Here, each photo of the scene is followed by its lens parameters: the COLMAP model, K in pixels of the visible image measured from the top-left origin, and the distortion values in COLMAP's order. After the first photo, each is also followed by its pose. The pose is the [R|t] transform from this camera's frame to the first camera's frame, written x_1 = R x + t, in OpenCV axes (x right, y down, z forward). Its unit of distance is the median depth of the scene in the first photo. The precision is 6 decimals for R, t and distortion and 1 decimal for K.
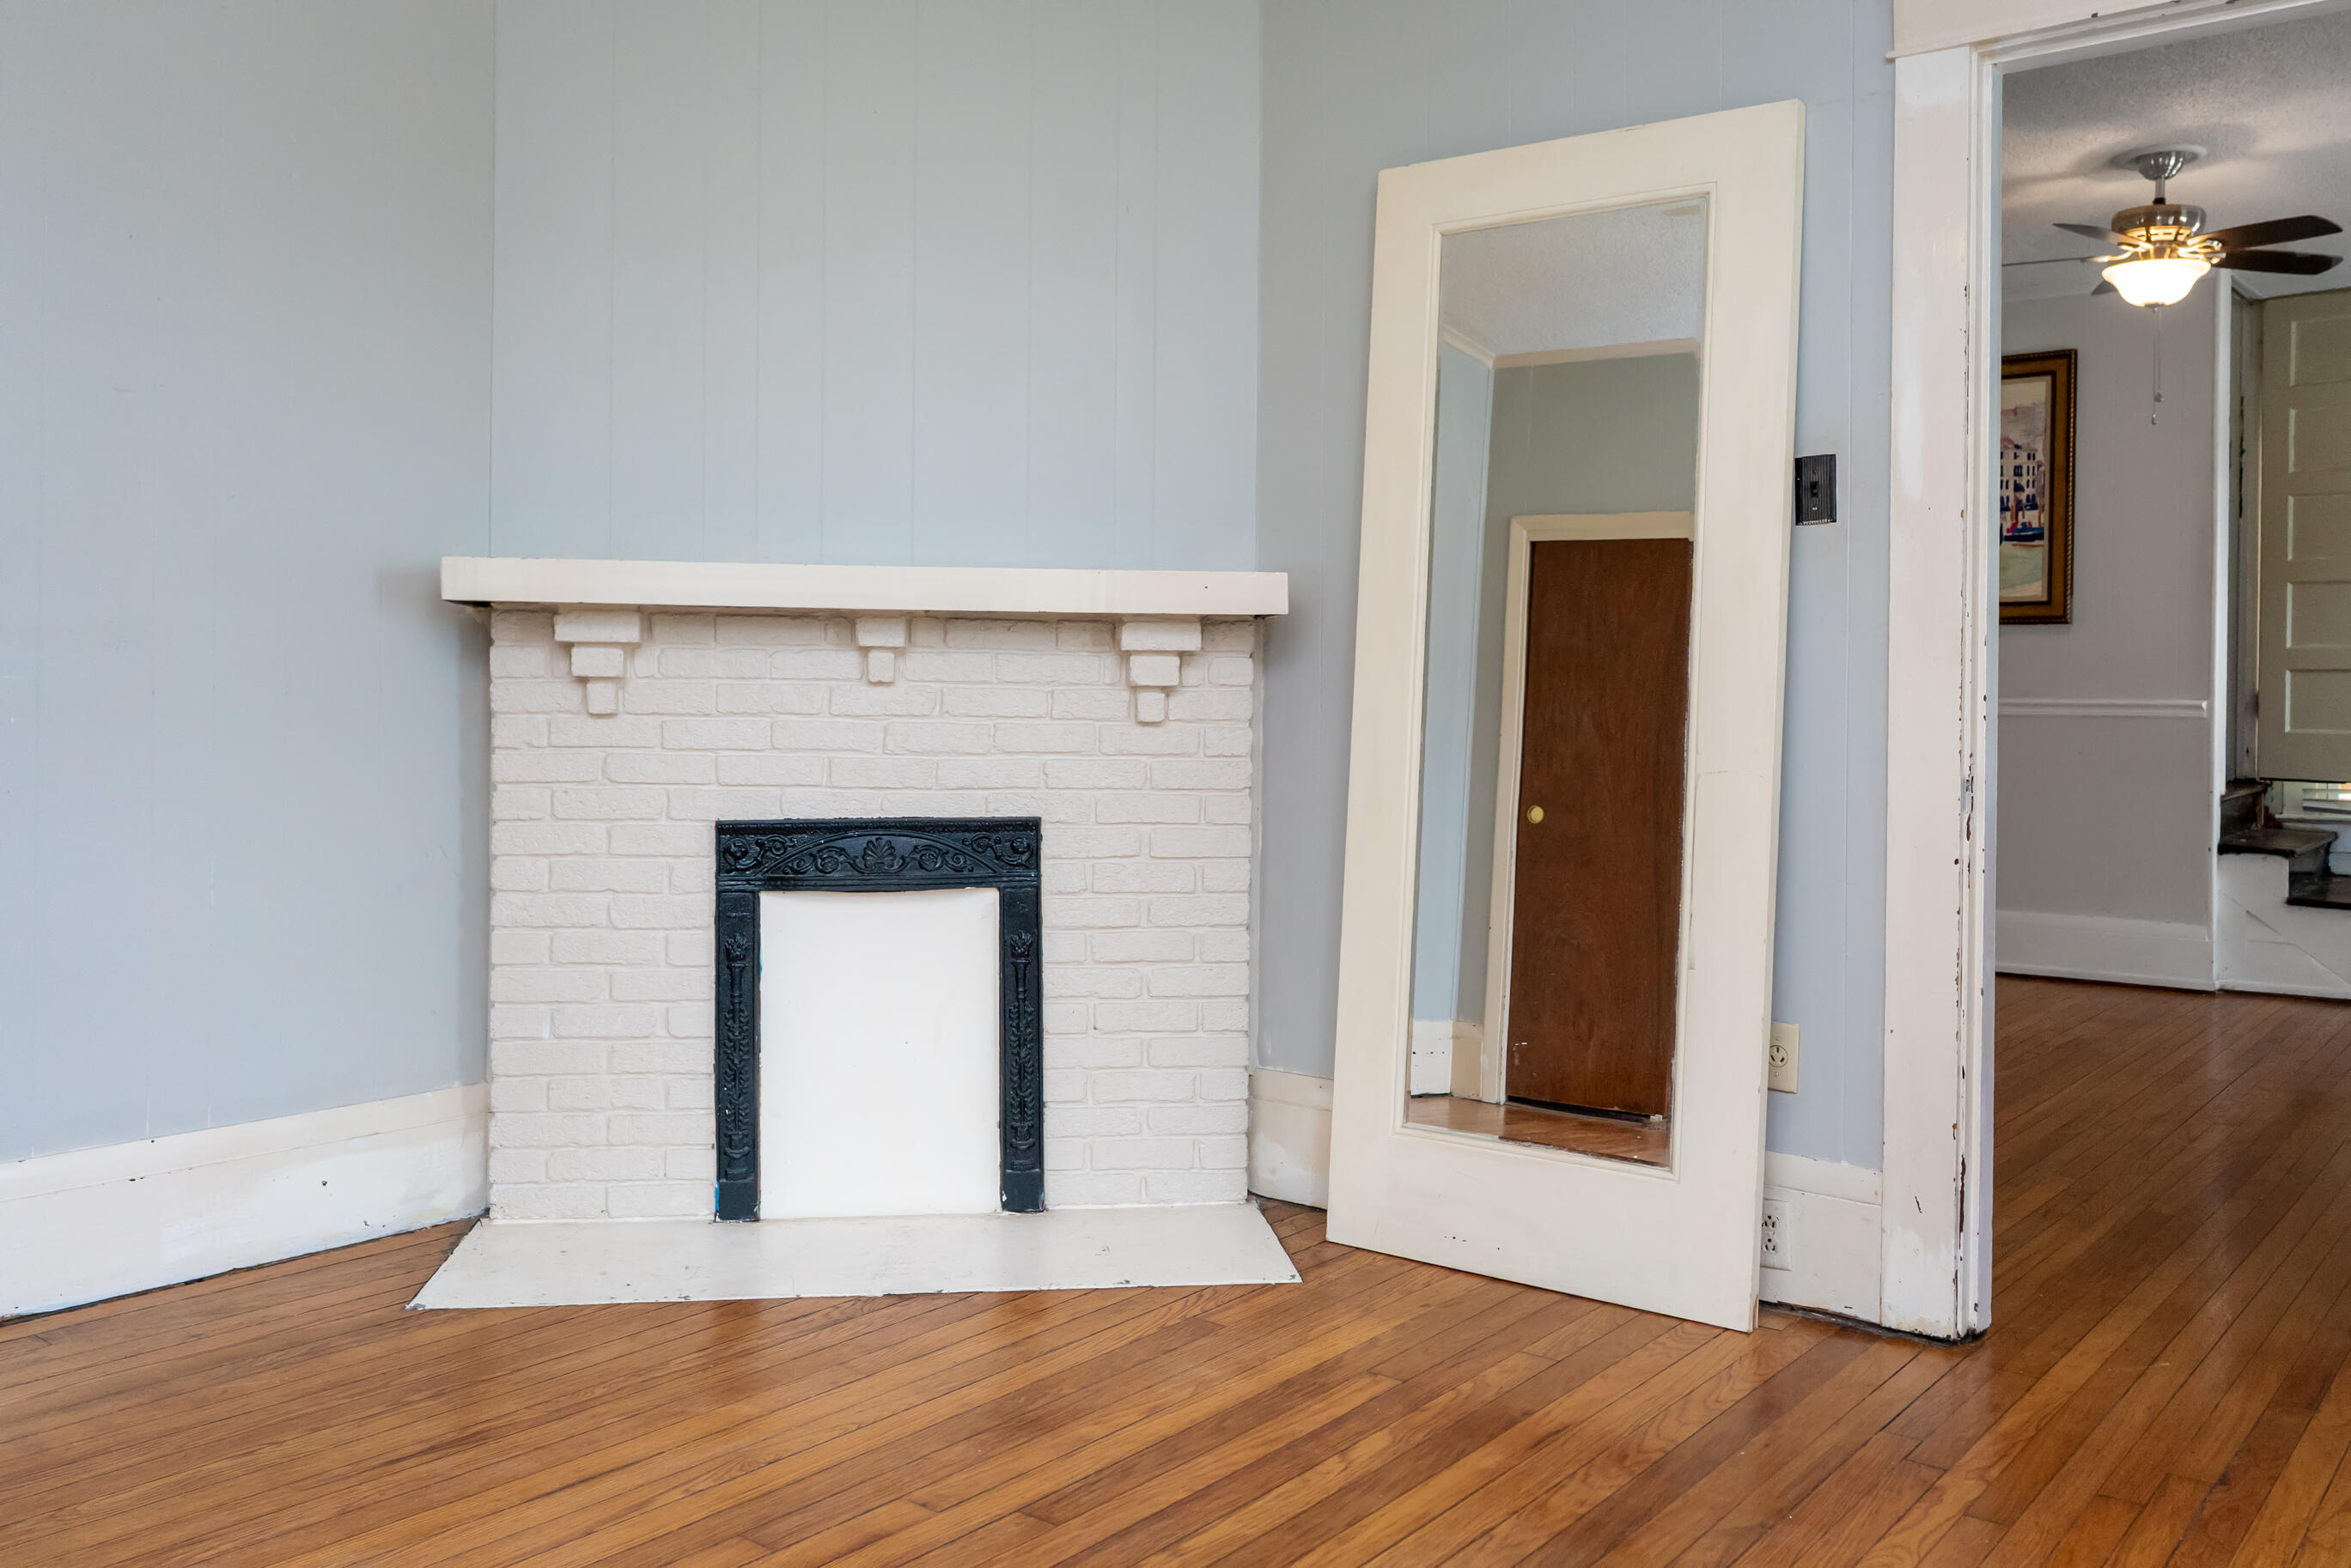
lens RADIAL K [[1962.6, 0, 1175.5], [0, 1962.6, 784.0], [0, 0, 1]] dist [-0.000404, -0.000293]
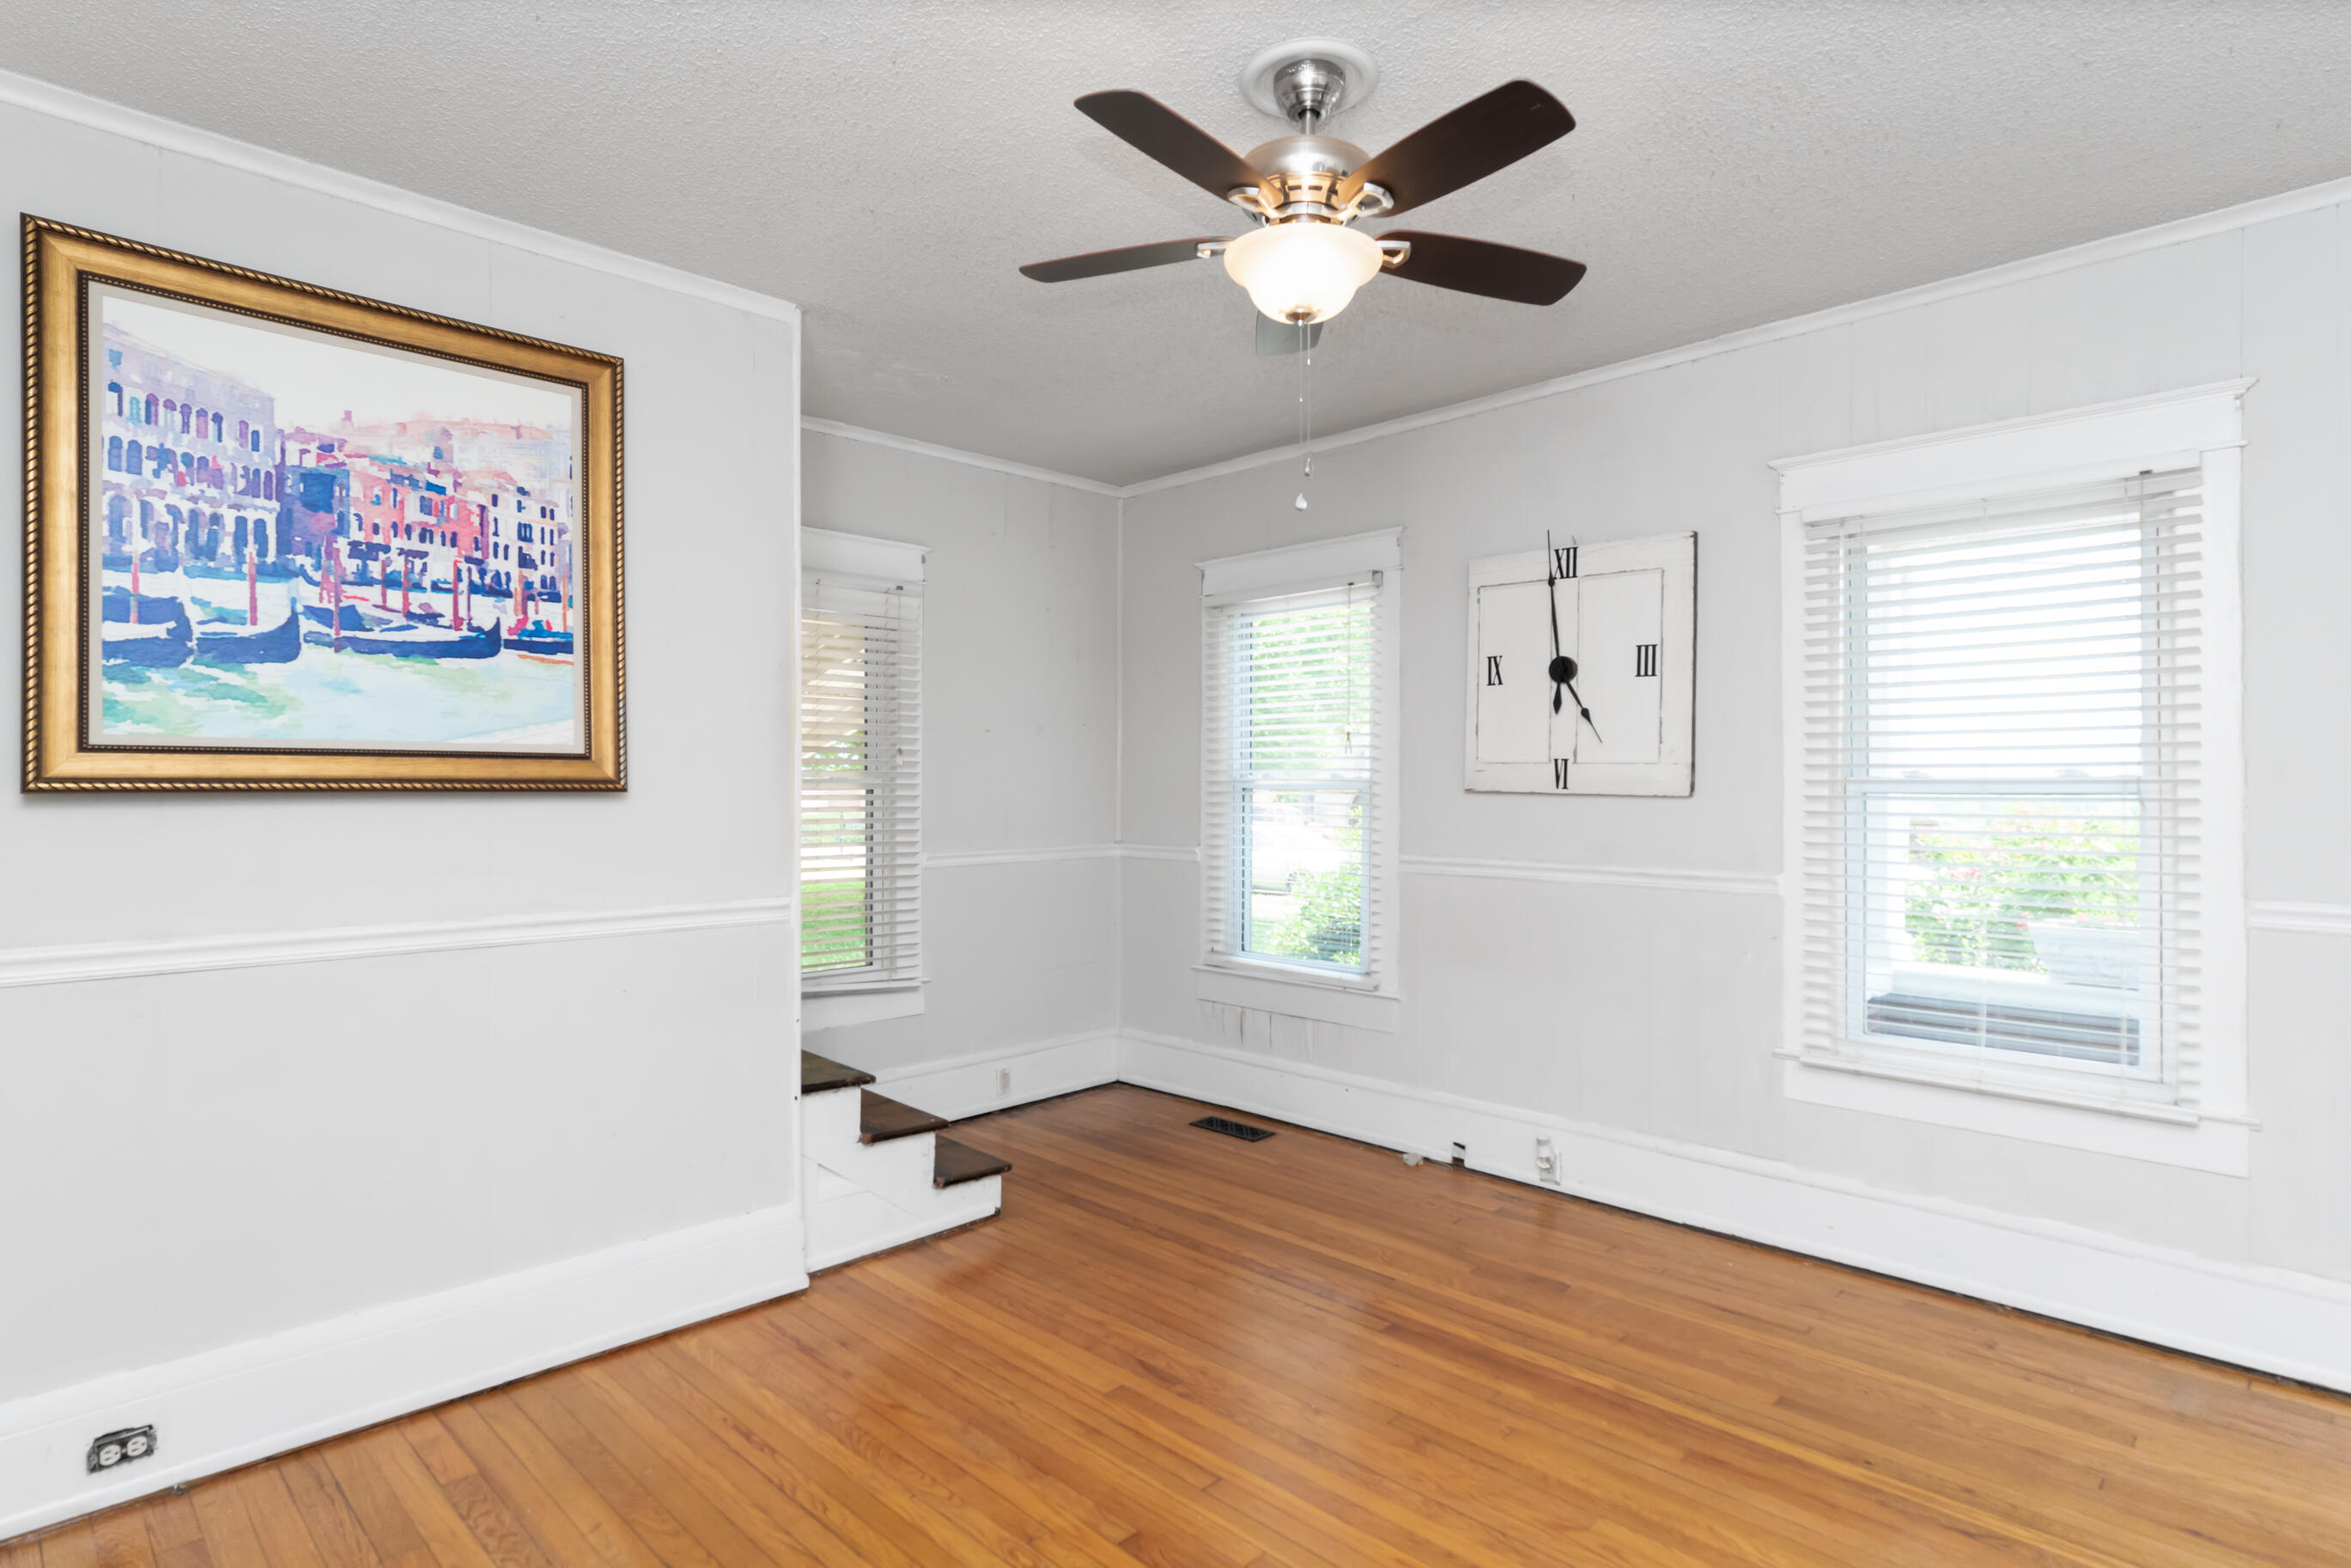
lens RADIAL K [[1220.1, 0, 1175.5], [0, 1220.1, 784.0], [0, 0, 1]] dist [-0.000021, 0.000004]
pose [[0.113470, -0.008606, 0.993504, 0.085356], [0.044638, 0.998997, 0.003555, -0.076624], [-0.992538, 0.043945, 0.113740, 0.769960]]
